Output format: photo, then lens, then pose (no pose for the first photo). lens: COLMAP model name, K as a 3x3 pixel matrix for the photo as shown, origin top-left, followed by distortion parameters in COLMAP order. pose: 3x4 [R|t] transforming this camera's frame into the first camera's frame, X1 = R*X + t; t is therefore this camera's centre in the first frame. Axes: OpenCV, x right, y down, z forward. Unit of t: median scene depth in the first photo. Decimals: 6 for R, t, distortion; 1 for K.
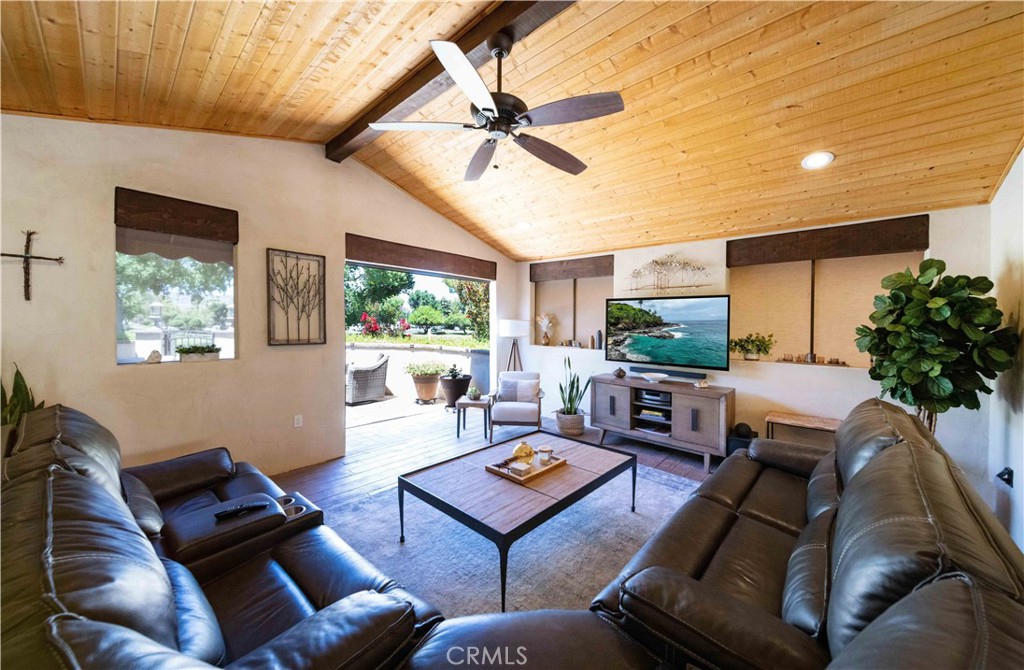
lens RADIAL K [[375.8, 0, 512.3], [0, 375.8, 339.5], [0, 0, 1]] dist [-0.001029, -0.000204]
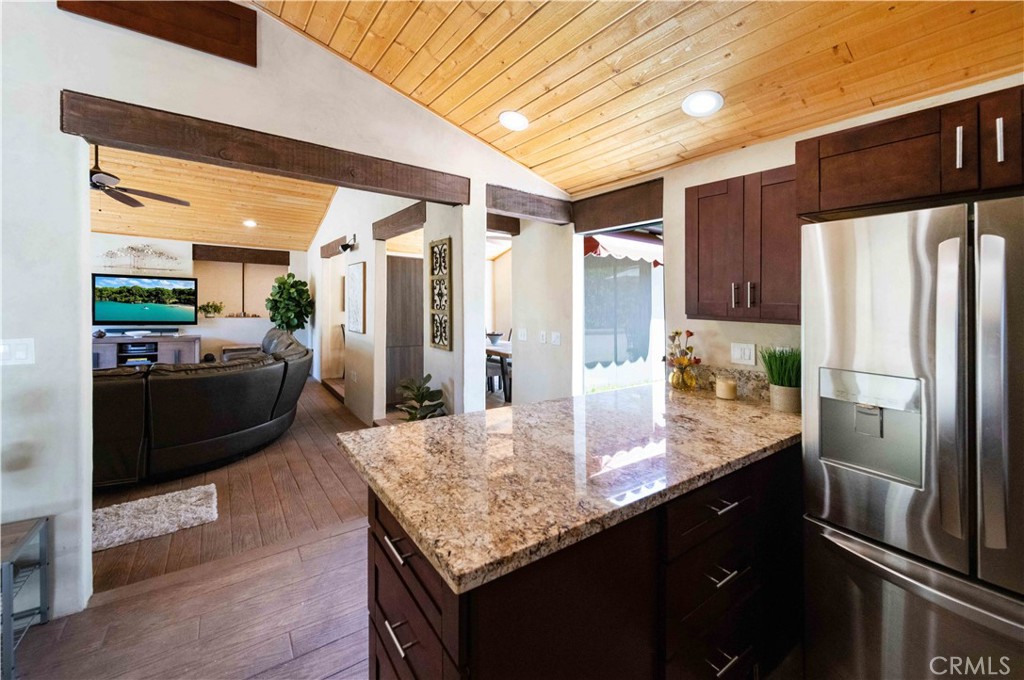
lens RADIAL K [[406.0, 0, 514.0], [0, 406.0, 298.6], [0, 0, 1]] dist [-0.000345, -0.000244]
pose [[0.224352, -0.002319, 0.974505, -0.851888], [0.015155, 0.999885, -0.001109, -0.006893], [-0.974390, 0.015018, 0.224362, -0.758189]]
